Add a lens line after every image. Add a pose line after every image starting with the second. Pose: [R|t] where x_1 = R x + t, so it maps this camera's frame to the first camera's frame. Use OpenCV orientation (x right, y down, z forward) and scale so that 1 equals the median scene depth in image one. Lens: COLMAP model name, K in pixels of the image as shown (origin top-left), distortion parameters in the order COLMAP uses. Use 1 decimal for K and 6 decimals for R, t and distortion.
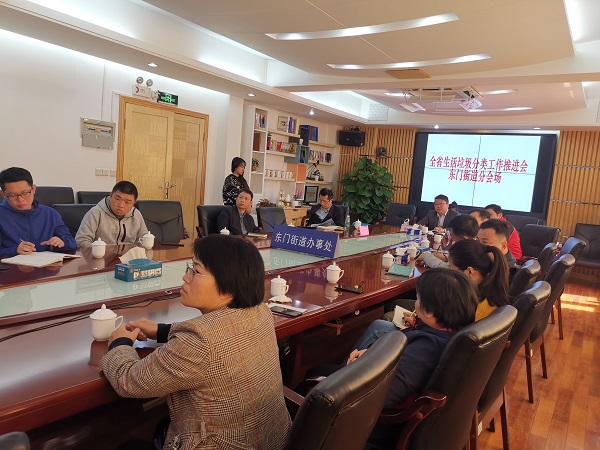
lens RADIAL K [[466.8, 0, 298.2], [0, 466.8, 224.7], [0, 0, 1]] dist [0.038736, -0.006003]
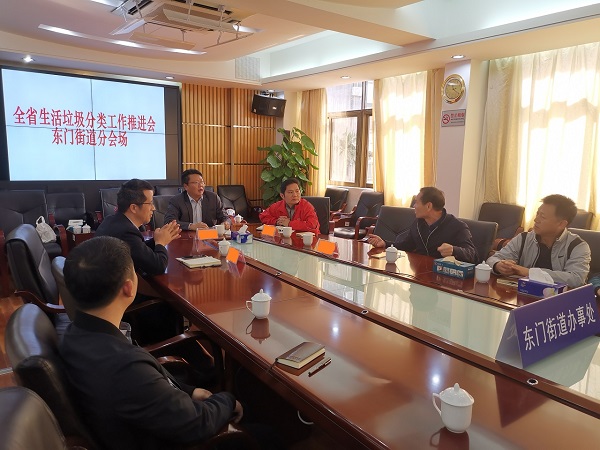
lens RADIAL K [[466.8, 0, 298.2], [0, 466.8, 224.7], [0, 0, 1]] dist [0.038736, -0.006003]
pose [[0.341632, -0.213210, 0.915330, -0.202060], [0.107729, 0.976392, 0.187226, -0.075340], [-0.933639, 0.034645, 0.356535, 0.460217]]
